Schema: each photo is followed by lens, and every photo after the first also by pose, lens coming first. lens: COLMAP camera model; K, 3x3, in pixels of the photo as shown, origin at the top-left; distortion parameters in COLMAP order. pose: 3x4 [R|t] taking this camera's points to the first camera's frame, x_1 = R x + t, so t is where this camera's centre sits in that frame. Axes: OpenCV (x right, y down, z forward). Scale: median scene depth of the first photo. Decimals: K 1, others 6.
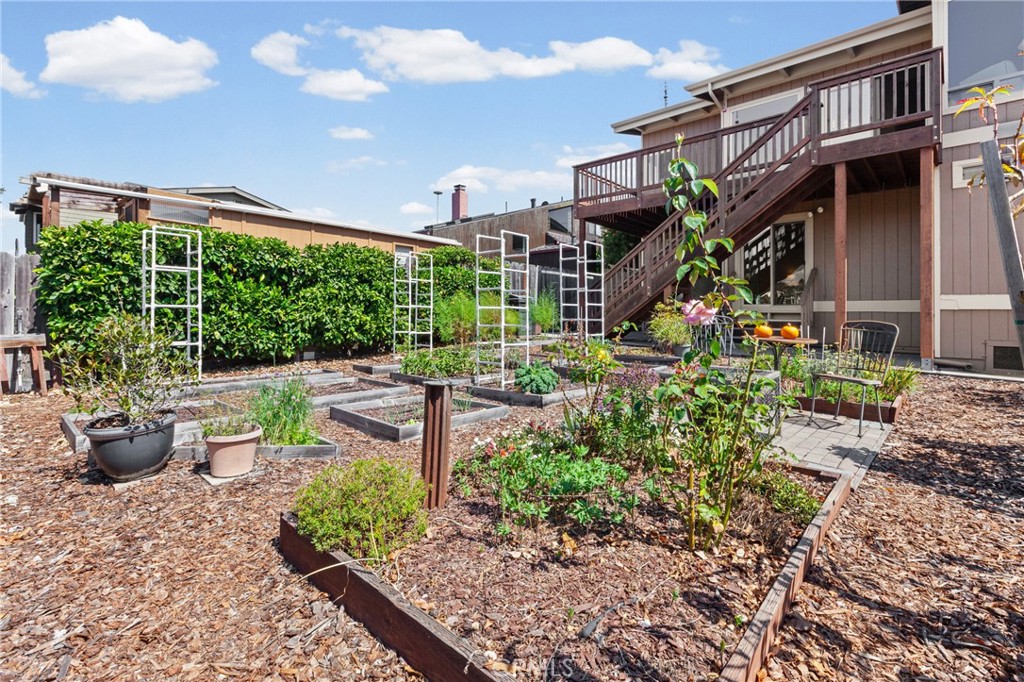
lens RADIAL K [[466.0, 0, 537.1], [0, 466.0, 326.6], [0, 0, 1]] dist [0.000459, -0.000063]
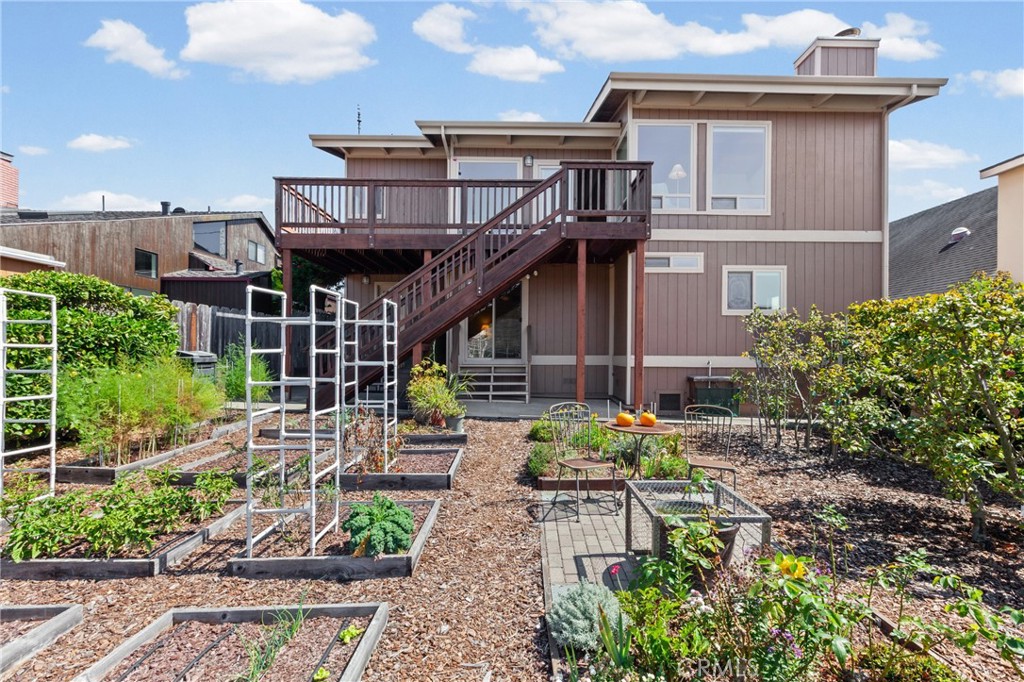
lens RADIAL K [[451.3, 0, 541.1], [0, 451.3, 354.7], [0, 0, 1]] dist [-0.000730, -0.000075]
pose [[0.726770, -0.025337, 0.686413, -0.158895], [0.028285, 0.999576, 0.006949, -0.071077], [-0.686298, 0.014365, 0.727178, 0.250588]]
